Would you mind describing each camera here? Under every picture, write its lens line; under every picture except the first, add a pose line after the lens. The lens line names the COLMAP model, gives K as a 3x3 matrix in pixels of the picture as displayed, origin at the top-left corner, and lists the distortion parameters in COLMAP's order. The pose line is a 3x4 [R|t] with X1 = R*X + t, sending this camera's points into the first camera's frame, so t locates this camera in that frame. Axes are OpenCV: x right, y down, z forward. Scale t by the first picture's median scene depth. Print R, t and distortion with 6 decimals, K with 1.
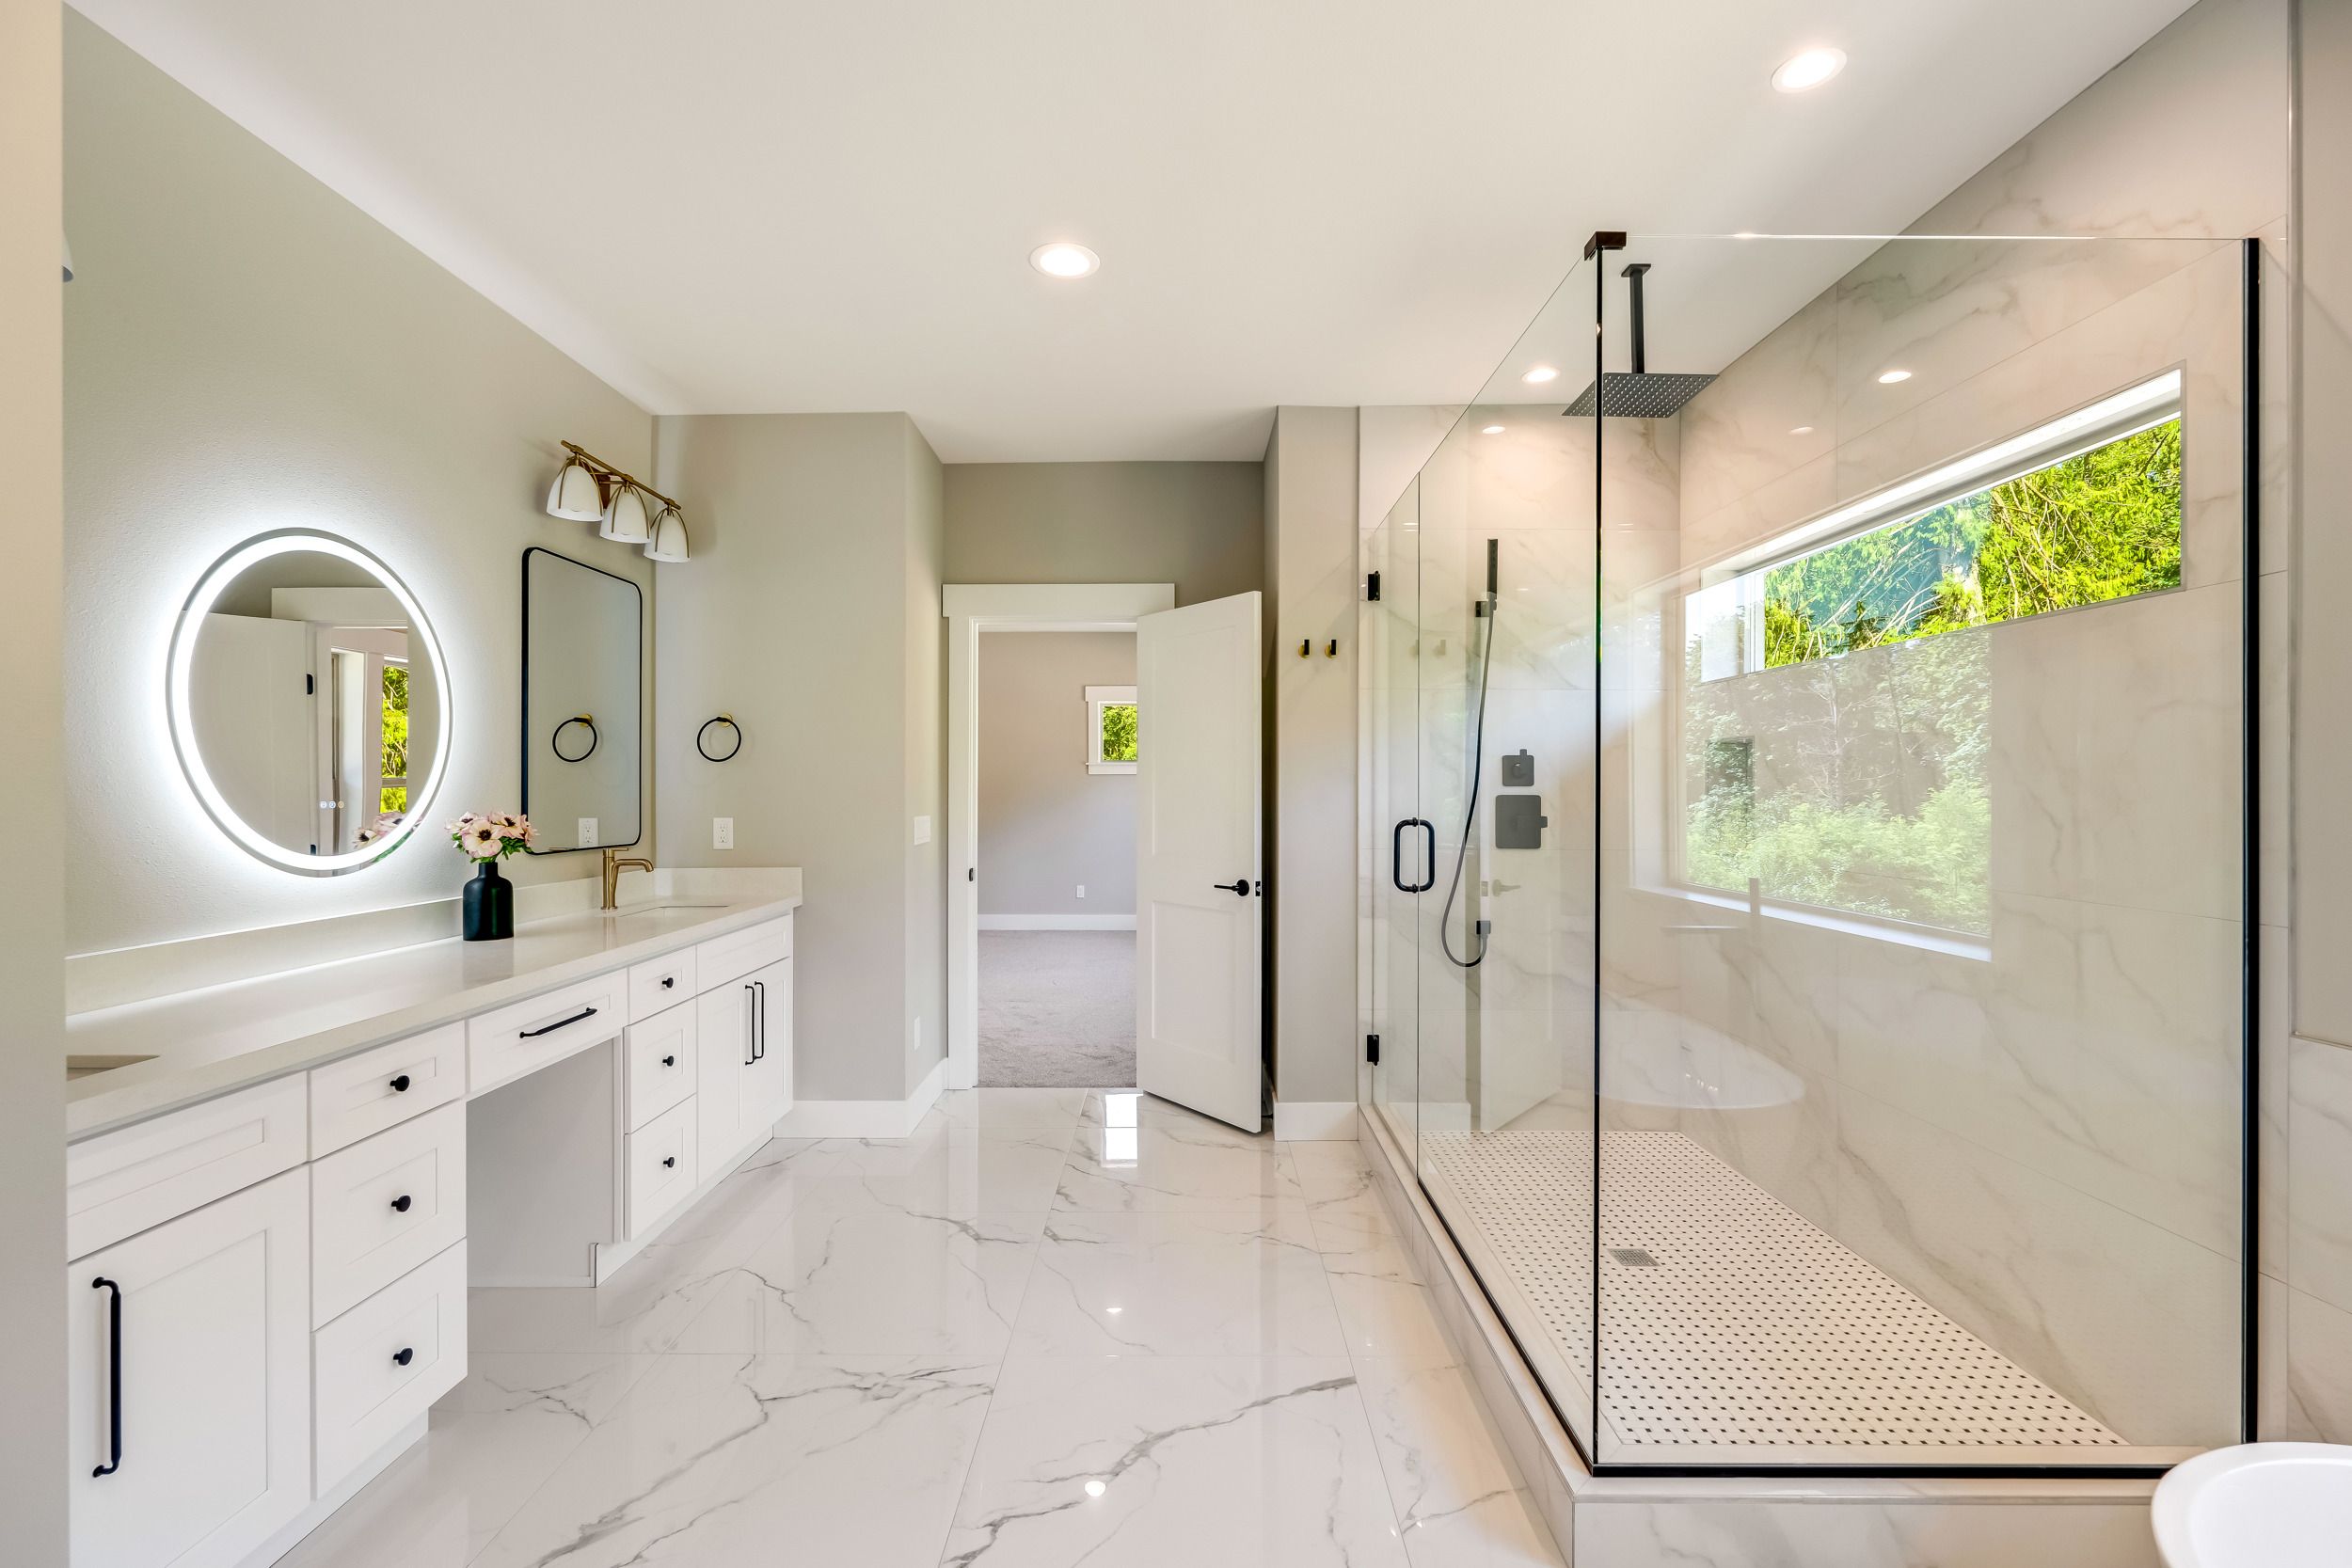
lens RADIAL K [[1031.6, 0, 1170.5], [0, 1031.6, 779.1], [0, 0, 1]] dist [-0.018550, 0.000173]
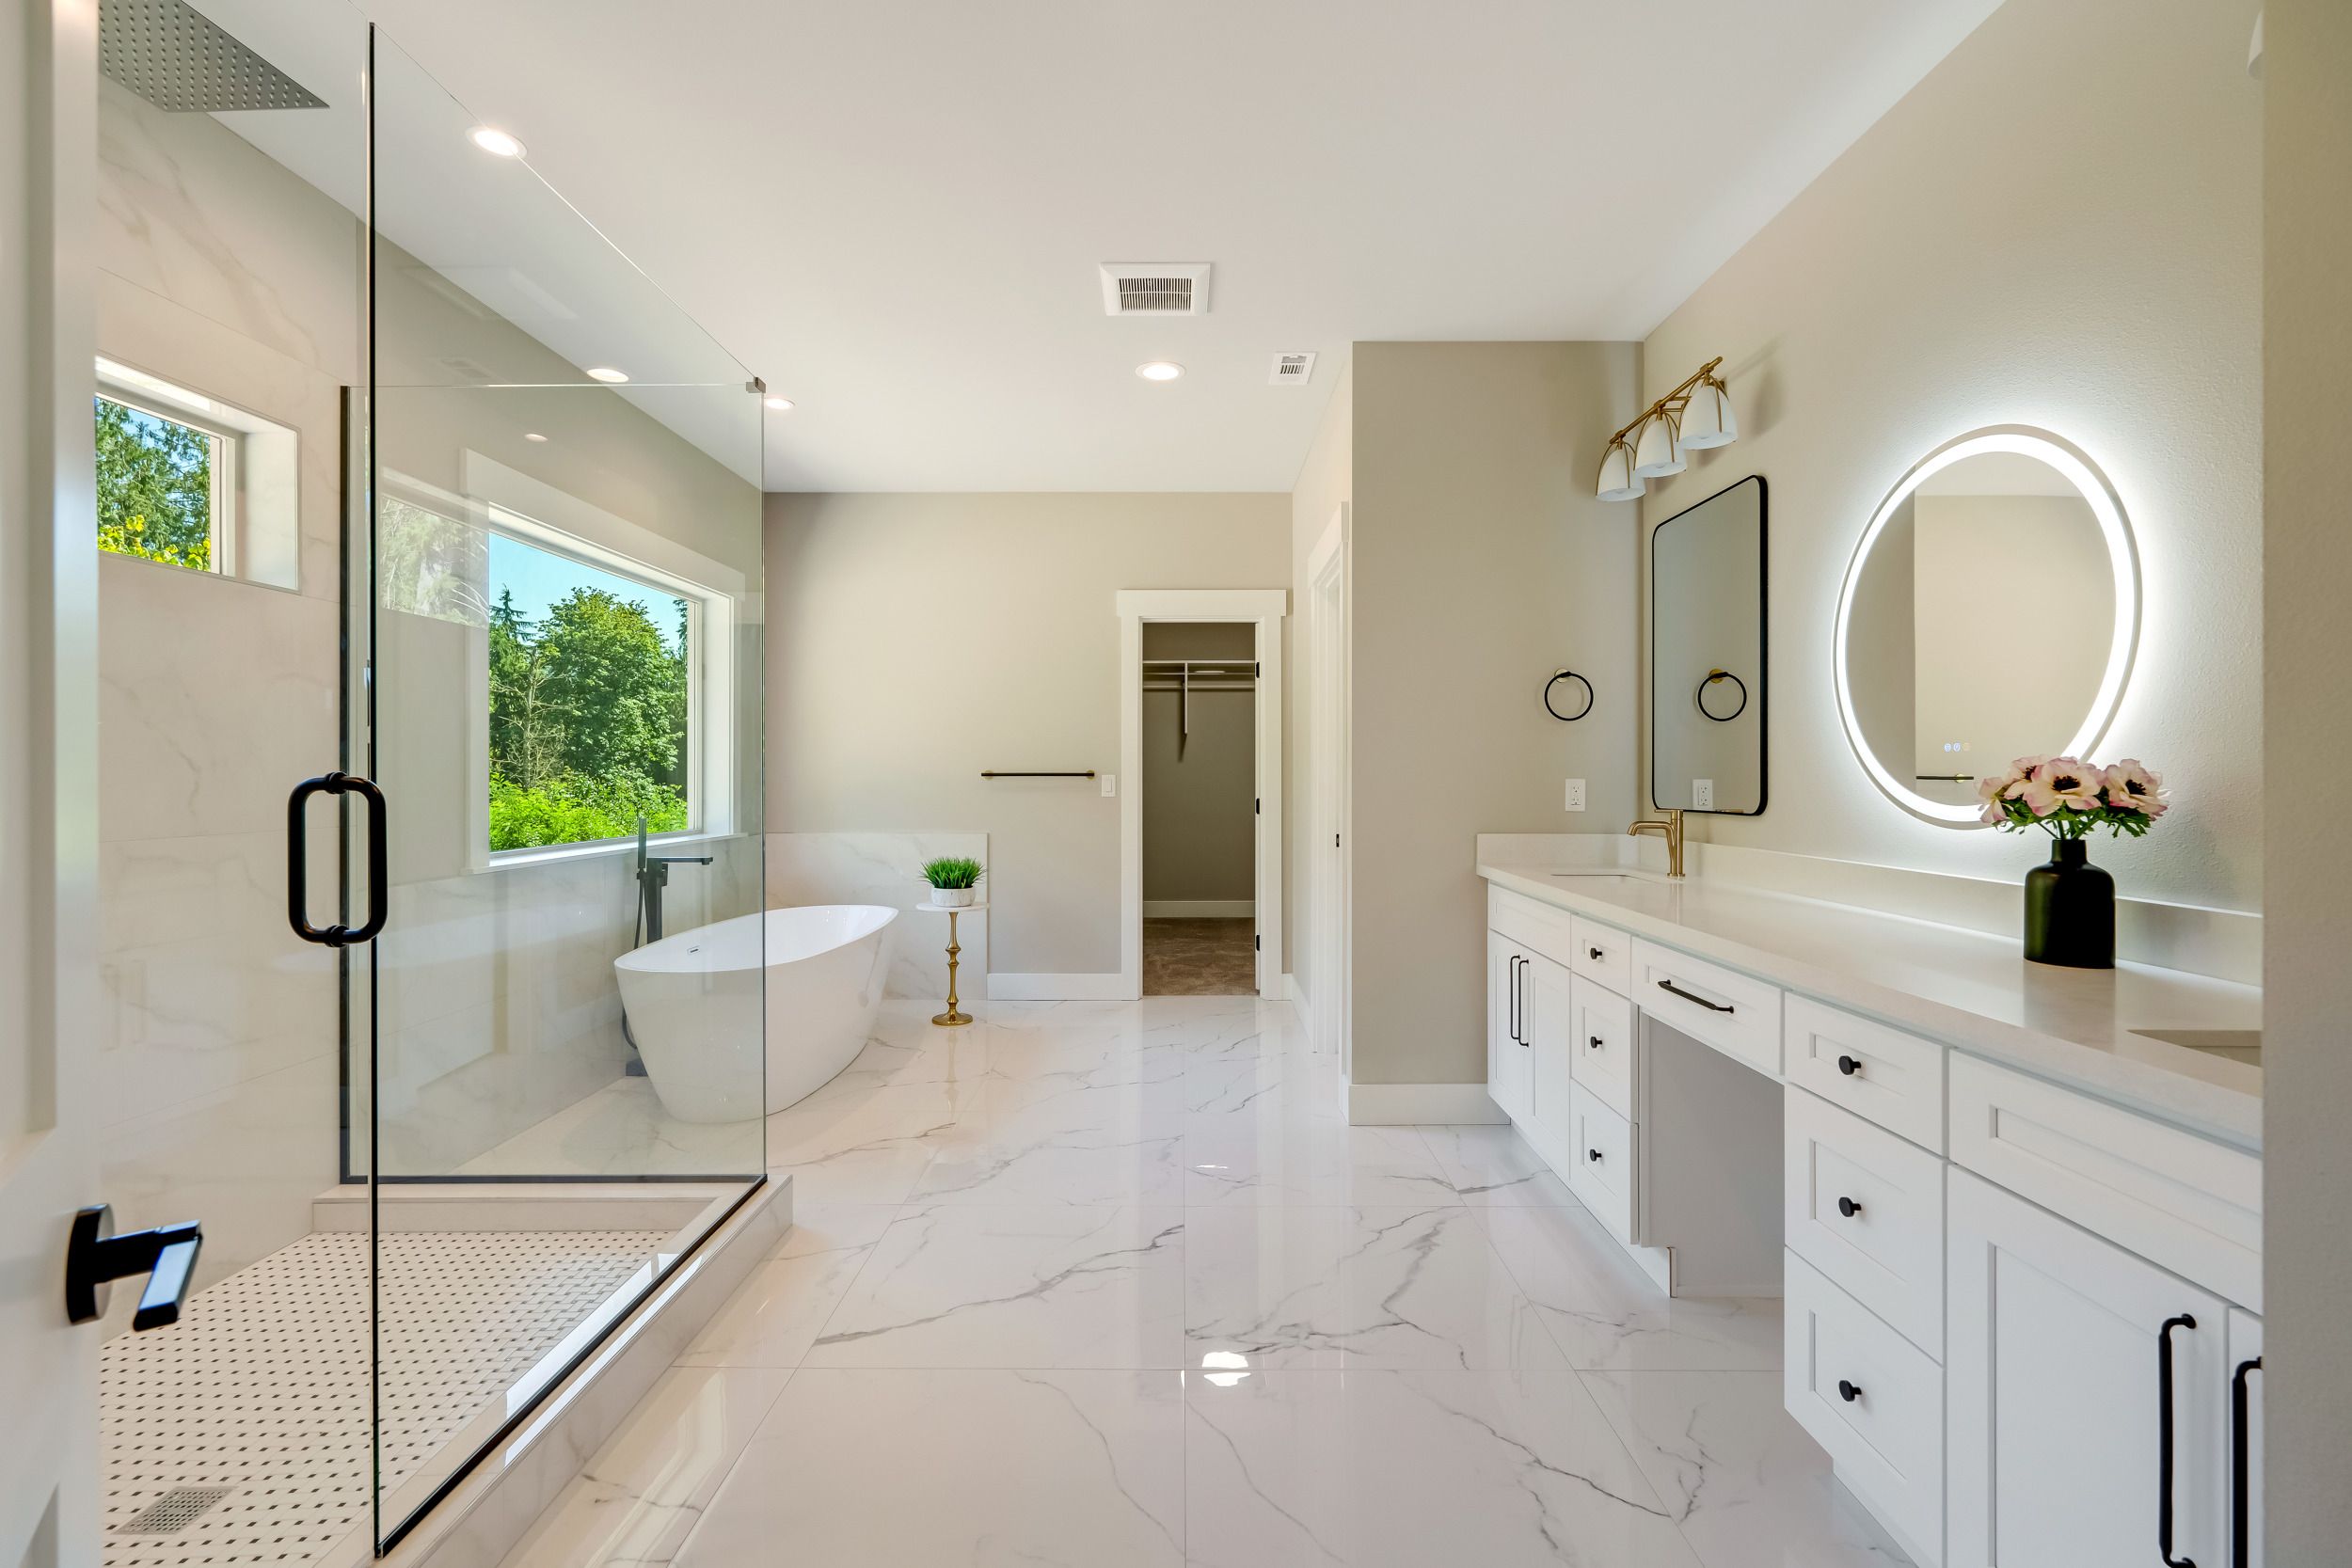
lens RADIAL K [[1031.6, 0, 1170.5], [0, 1031.6, 779.1], [0, 0, 1]] dist [-0.018550, 0.000173]
pose [[-0.999996, 0.000989, -0.002785, -0.130518], [0.000986, 0.999999, 0.000897, 0.045427], [0.002786, 0.000894, -0.999996, 1.672500]]
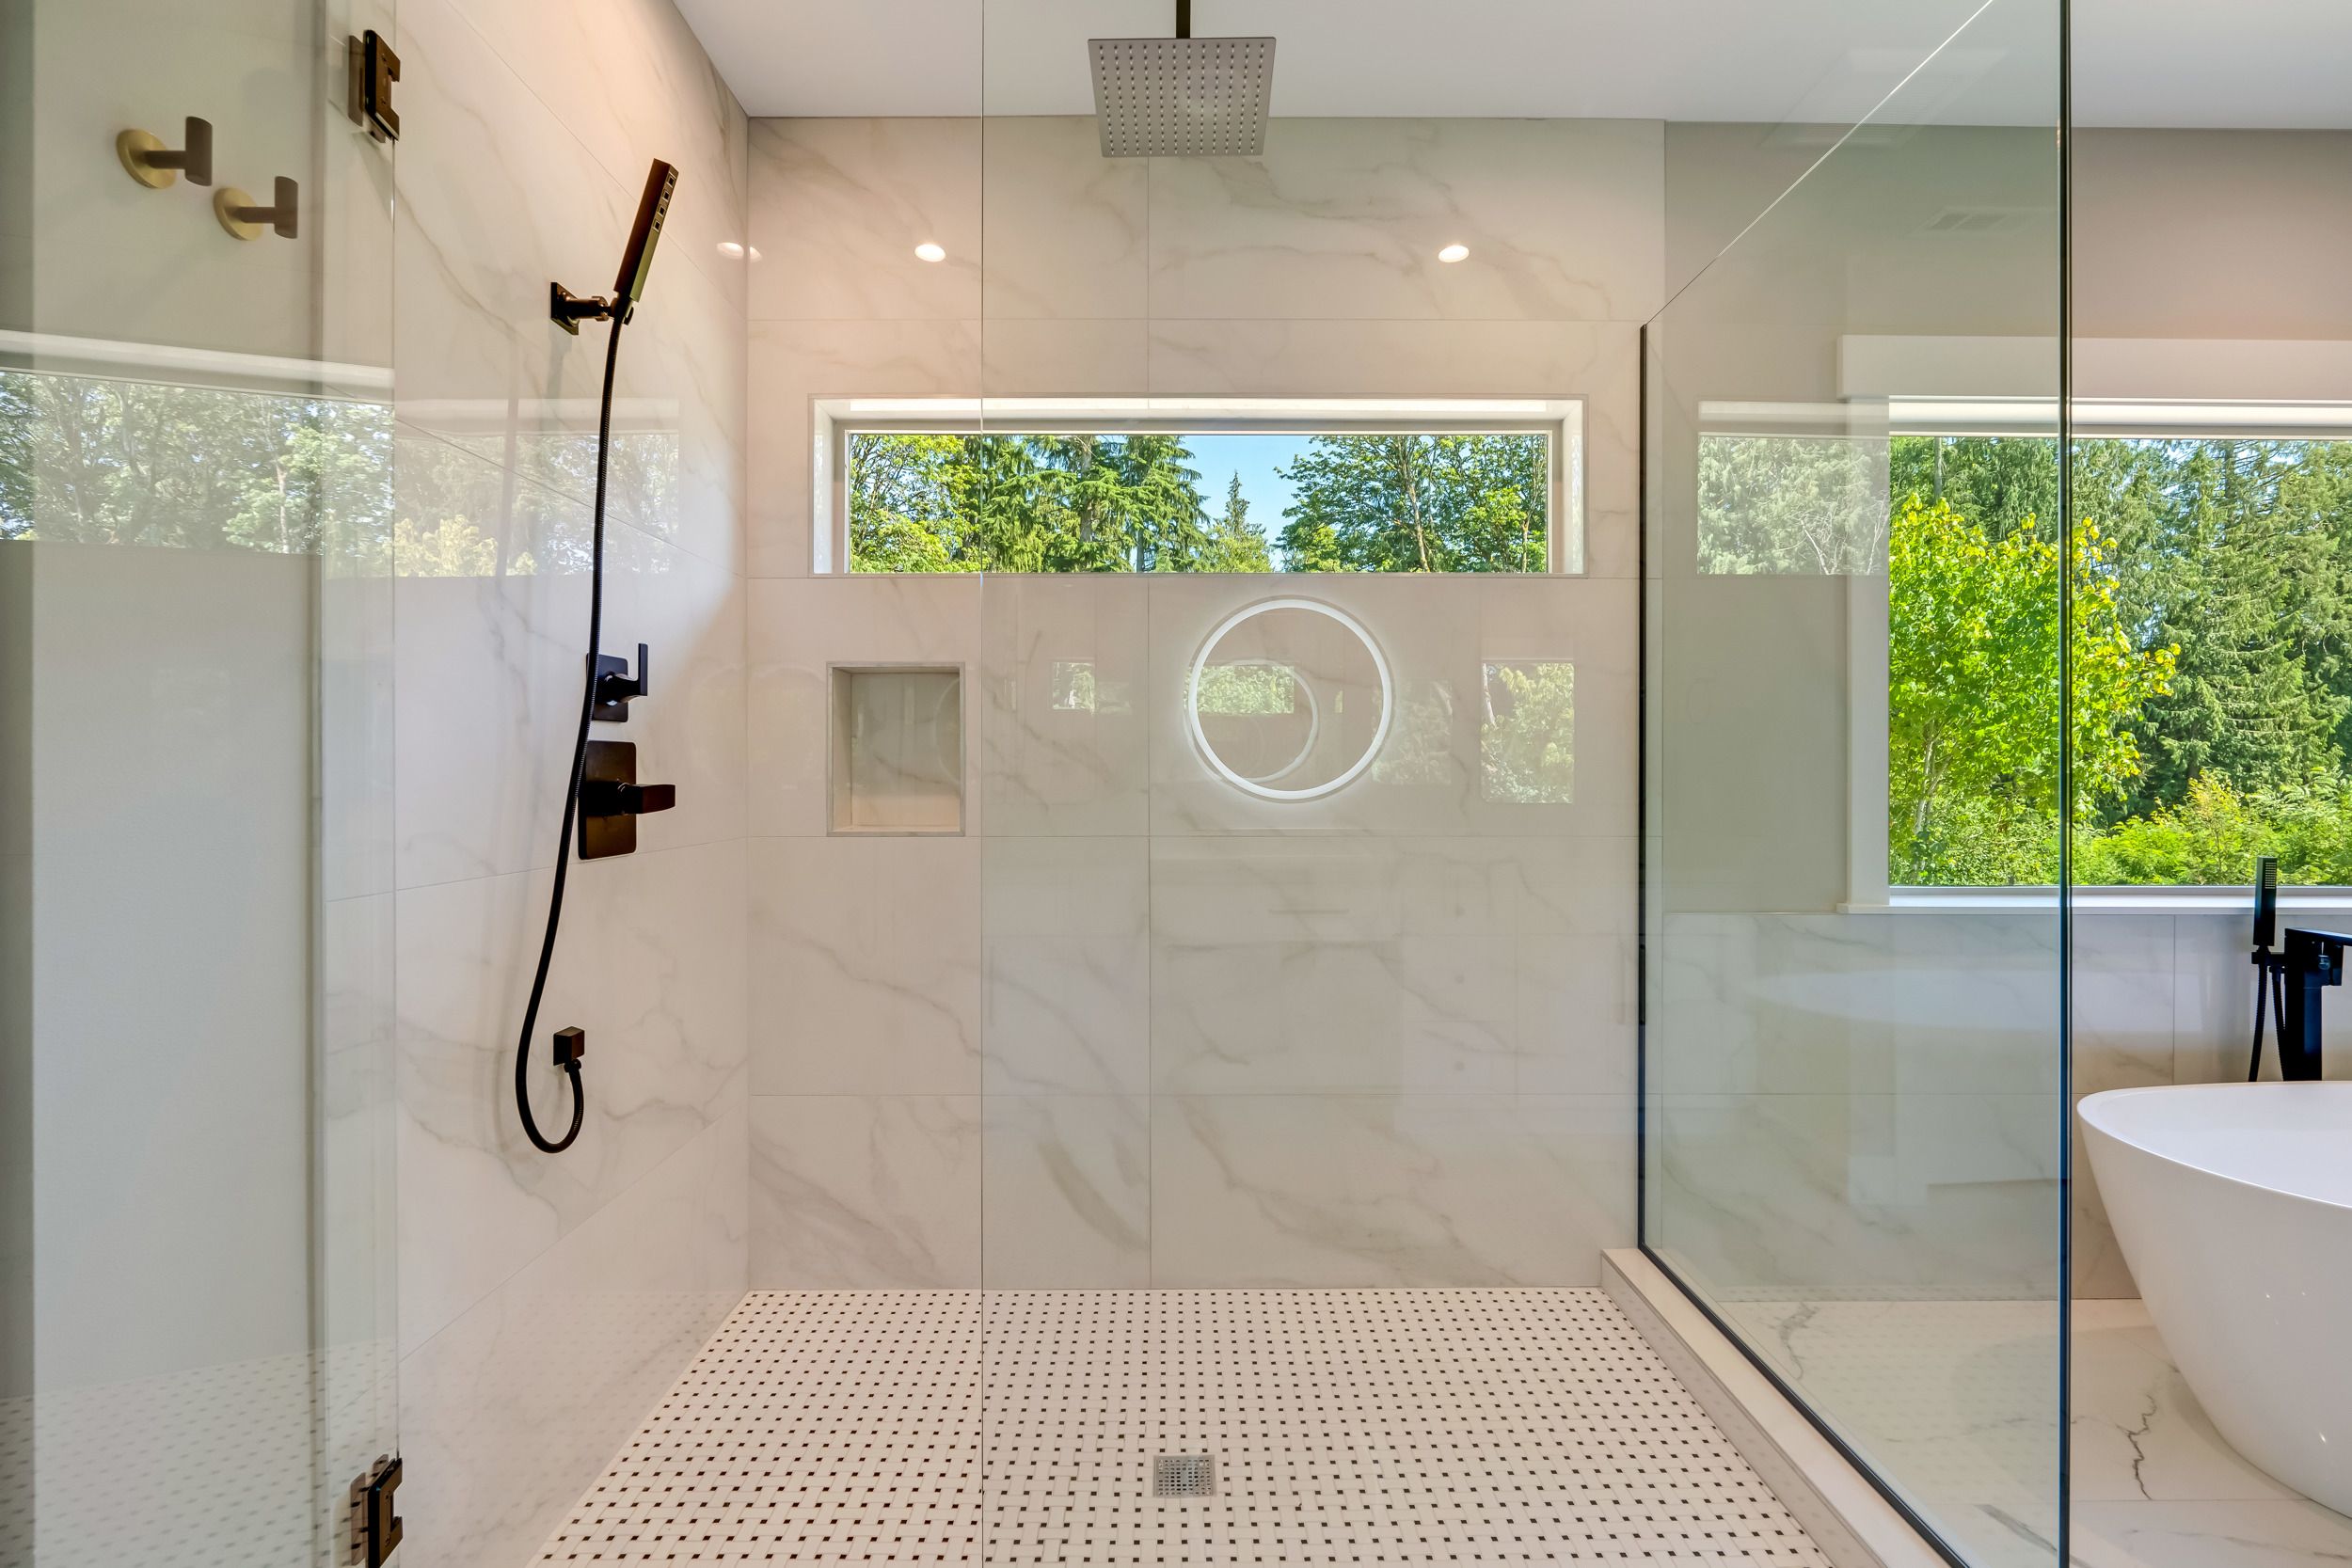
lens RADIAL K [[1031.0, 0, 1226.0], [0, 1031.0, 765.4], [0, 0, 1]] dist [0.002915, 0.000268]
pose [[-0.022913, 0.002673, 0.999734, -0.189614], [-0.007618, 0.999967, -0.002848, 0.037353], [-0.999708, -0.007681, -0.022892, 1.047779]]
